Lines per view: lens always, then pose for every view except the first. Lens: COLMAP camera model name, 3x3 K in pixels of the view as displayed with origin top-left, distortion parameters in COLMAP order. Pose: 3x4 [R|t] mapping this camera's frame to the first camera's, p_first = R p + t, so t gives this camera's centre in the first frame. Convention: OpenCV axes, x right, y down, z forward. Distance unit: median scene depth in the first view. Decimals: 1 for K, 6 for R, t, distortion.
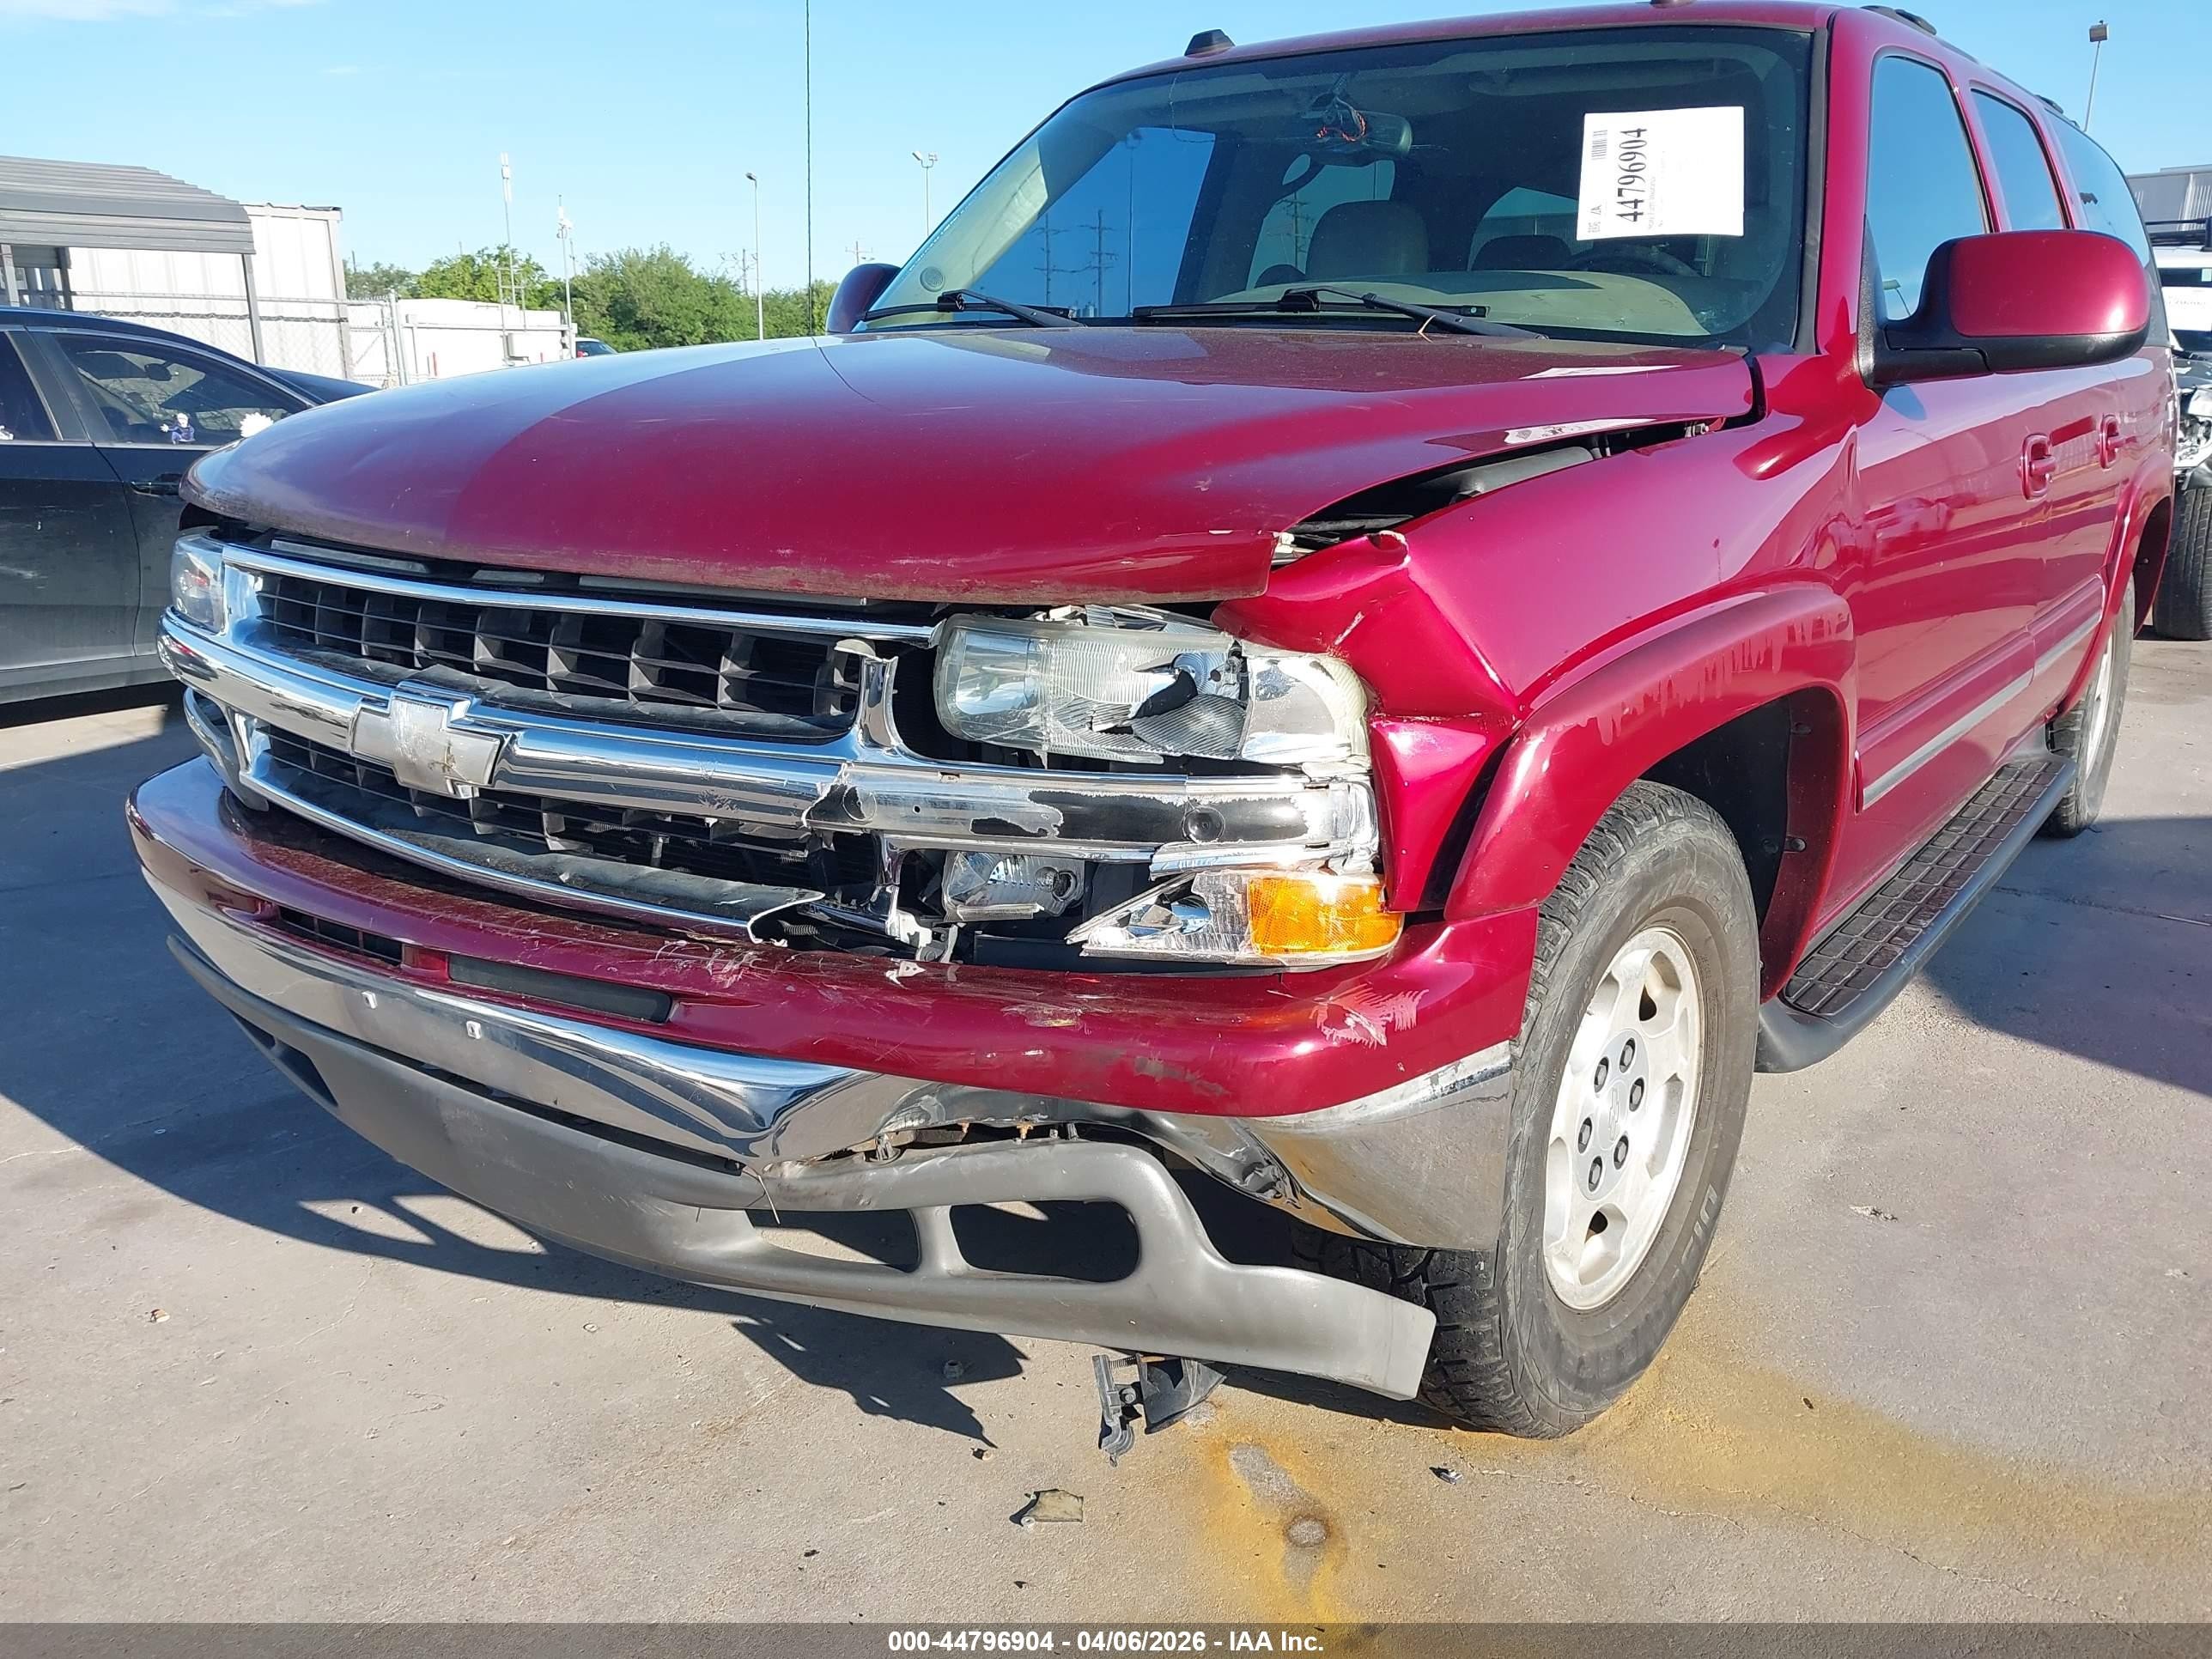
lens RADIAL K [[1701.9, 0, 1117.9], [0, 1701.9, 830.7], [0, 0, 1]] dist [0.006164, 0.003215]
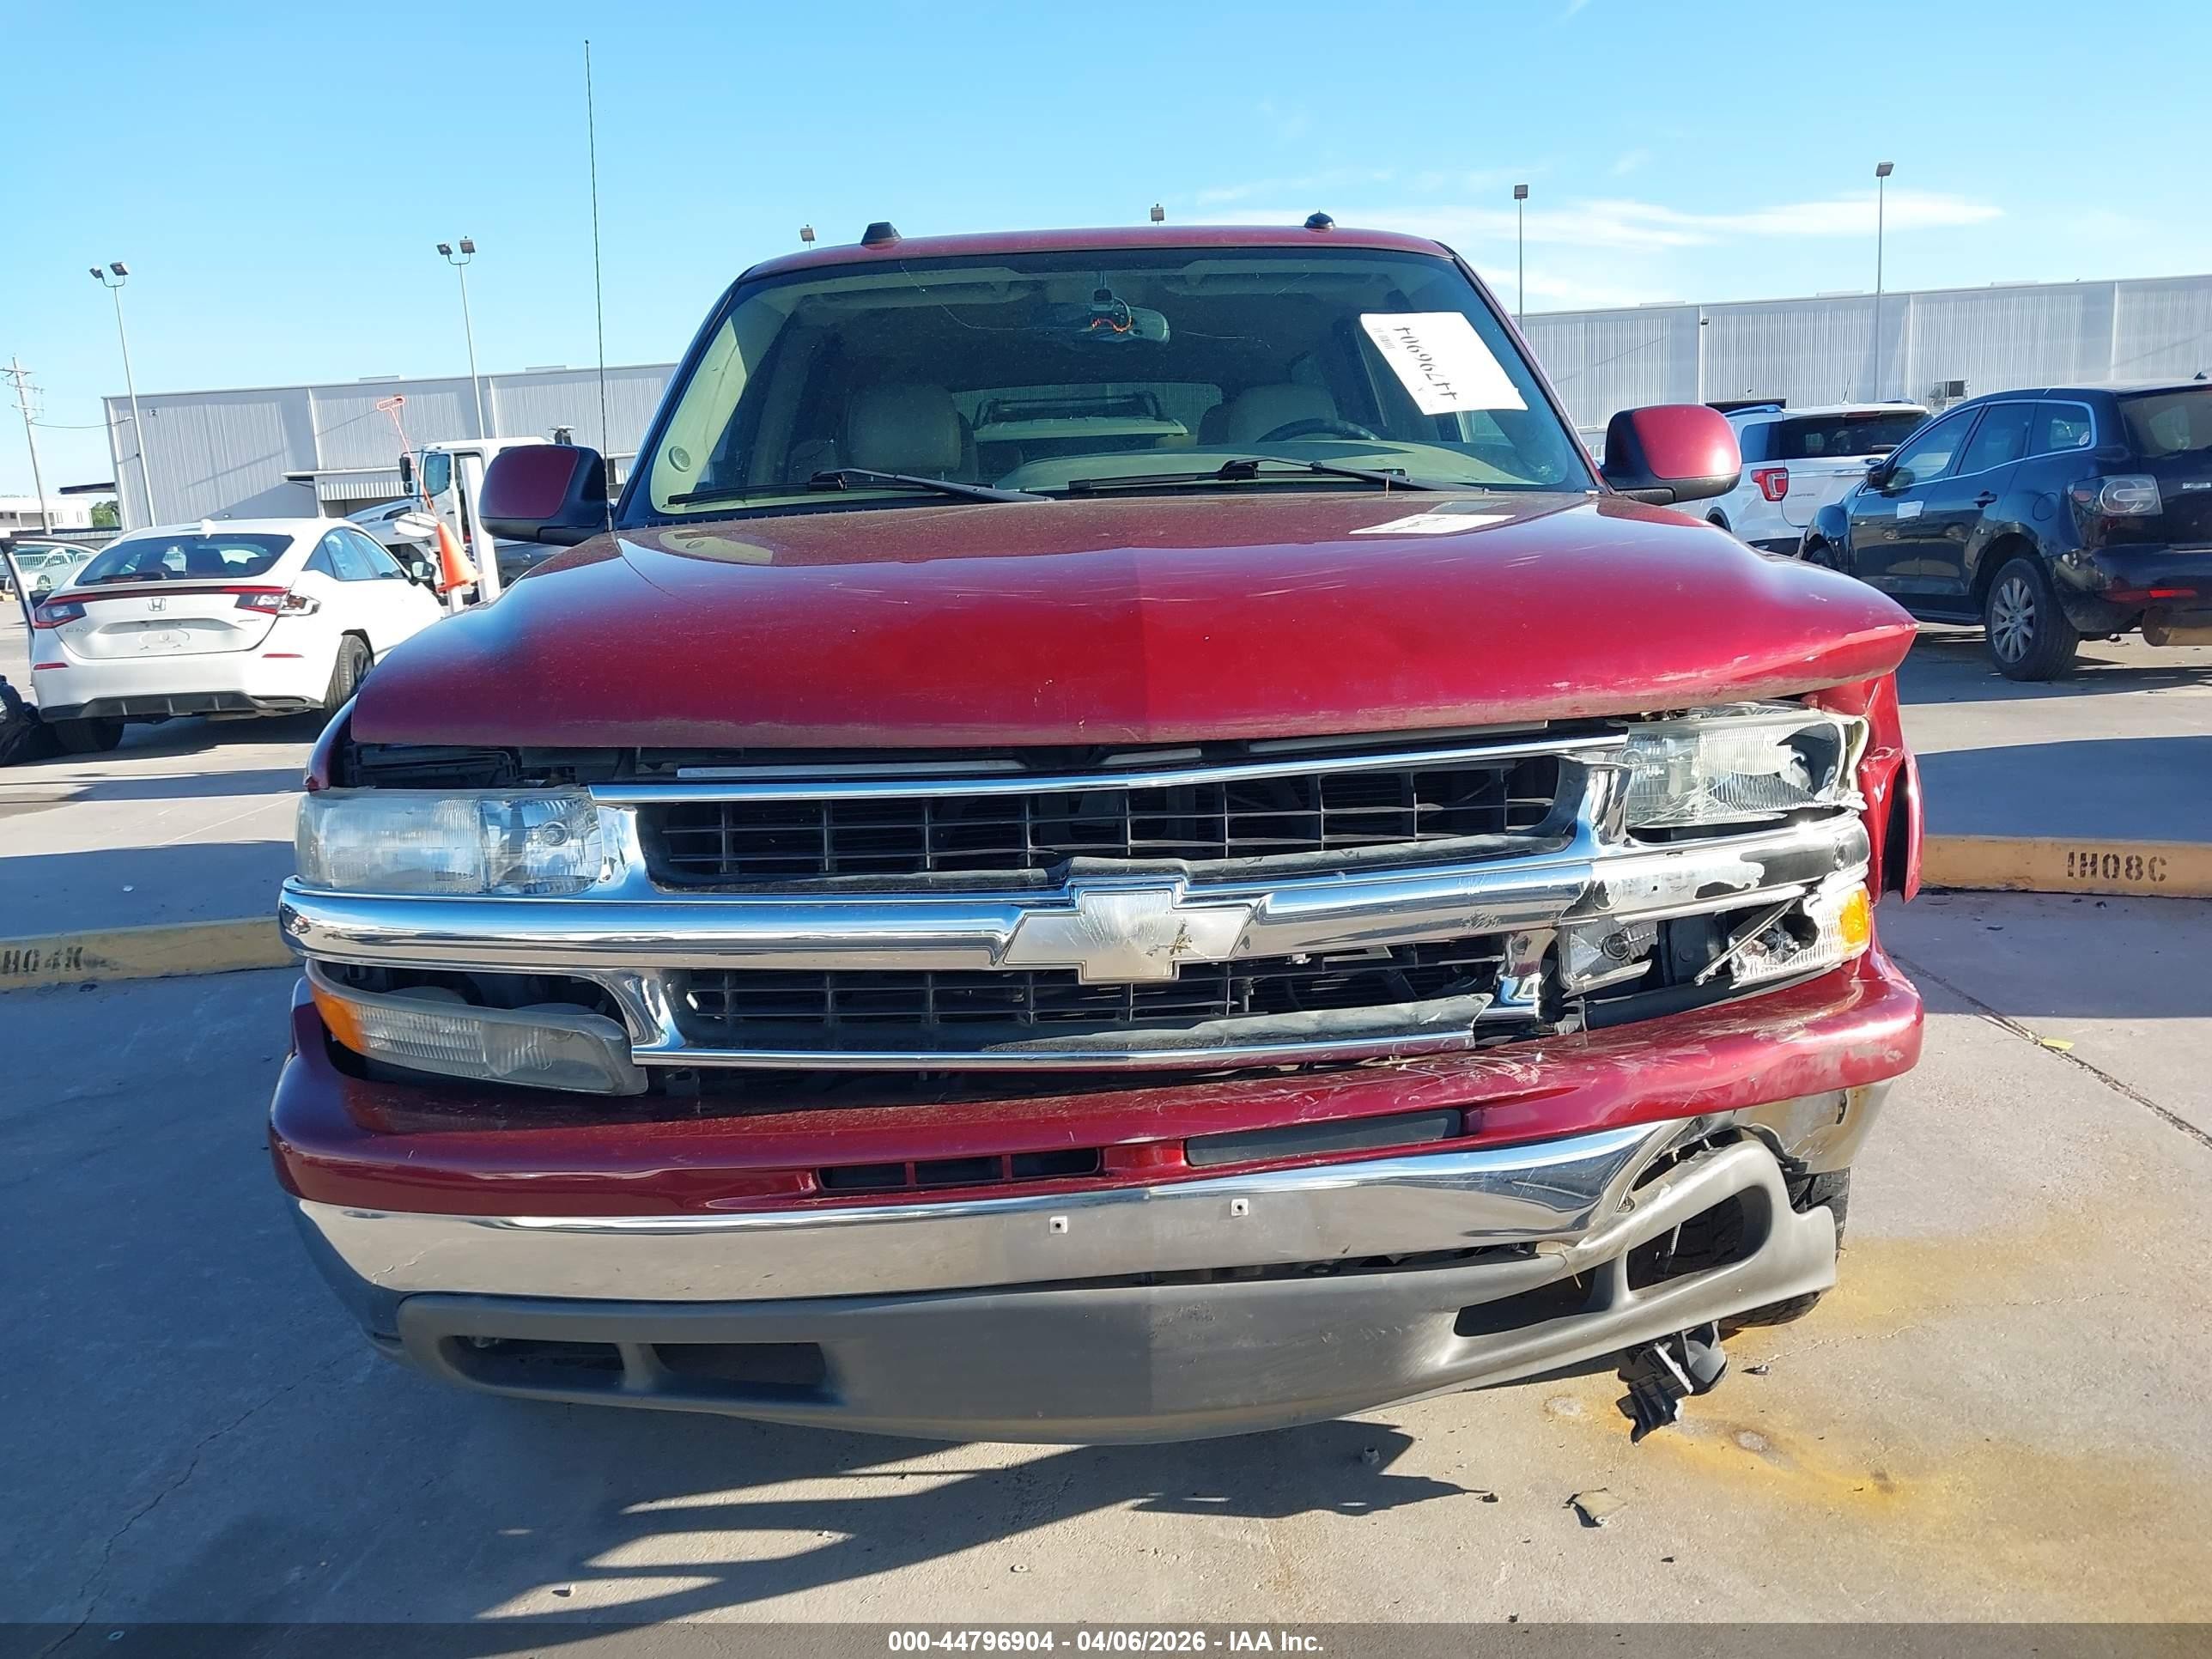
lens RADIAL K [[1718.2, 0, 1106.0], [0, 1718.2, 829.5], [0, 0, 1]] dist [0.003644, -0.000215]
pose [[0.798820, -0.146226, 0.583528, -0.867963], [0.200025, 0.979379, -0.028401, -0.074077], [-0.567342, 0.139408, 0.811596, 0.186170]]
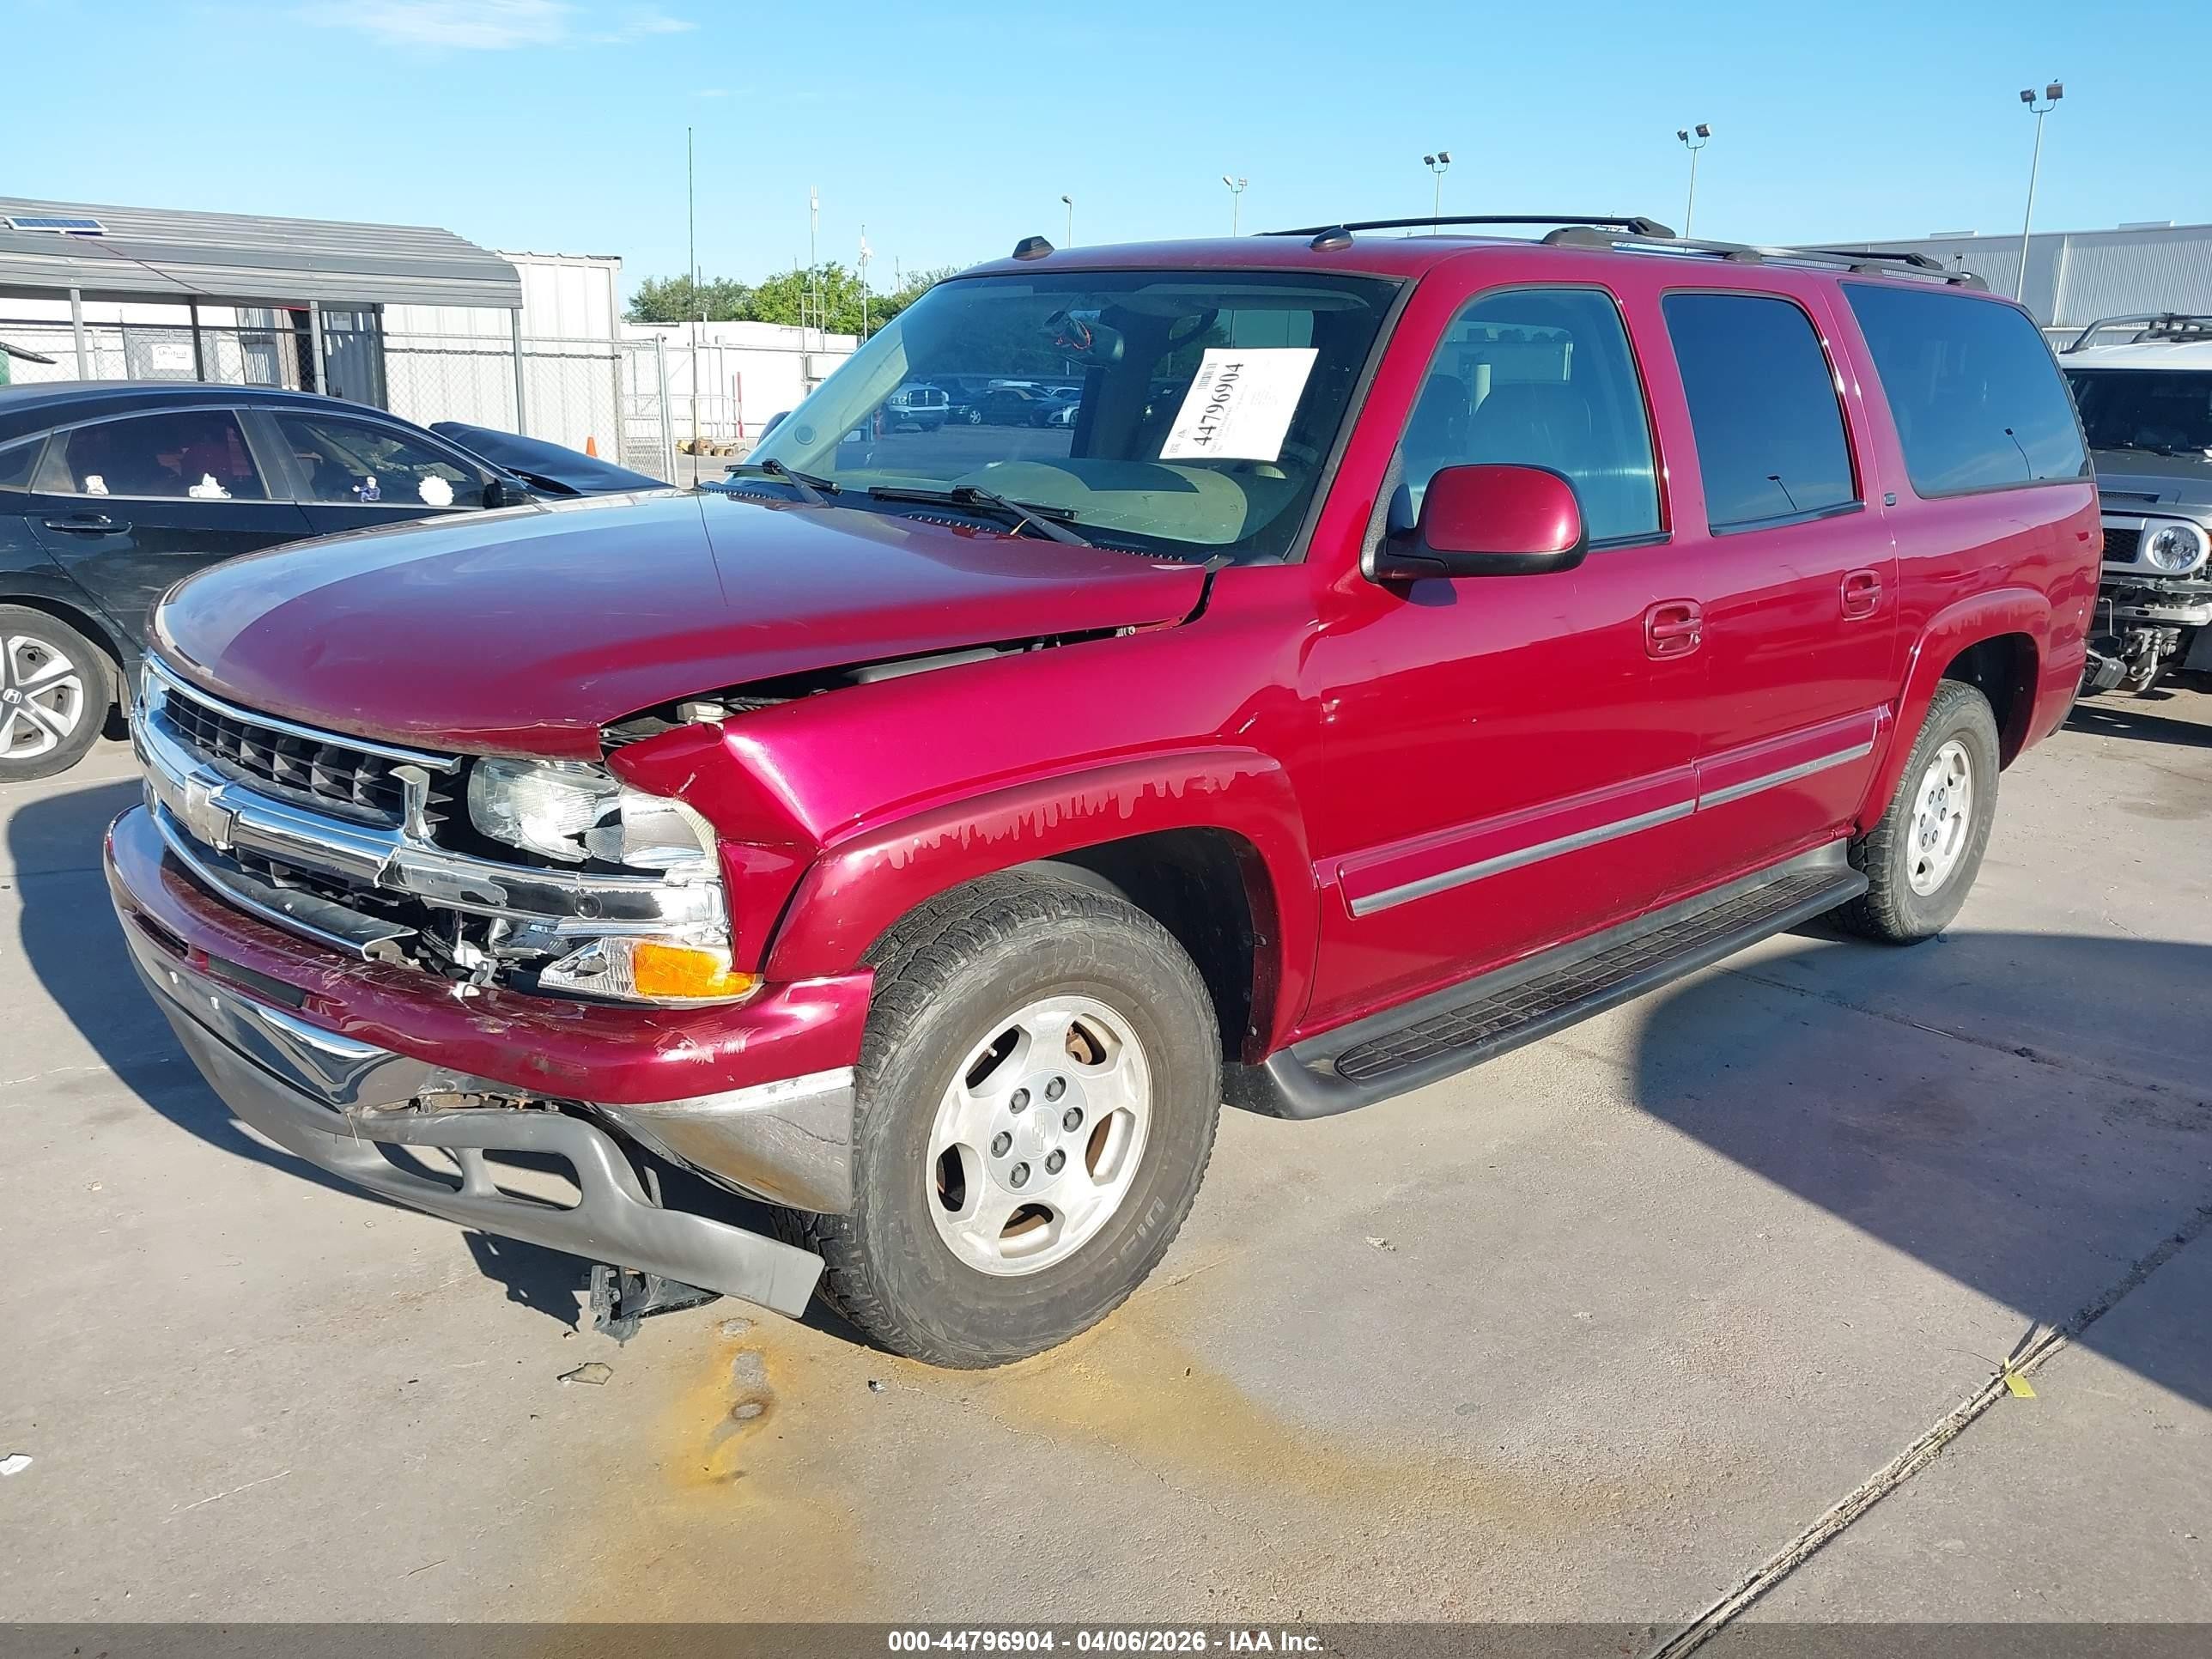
lens RADIAL K [[1680.6, 0, 1101.3], [0, 1680.6, 821.8], [0, 0, 1]] dist [0.088906, -0.134944]
pose [[0.984206, 0.063278, -0.165332, 0.561669], [-0.065794, 0.997785, -0.009780, -0.070776], [0.164347, 0.020504, 0.986190, -0.316853]]
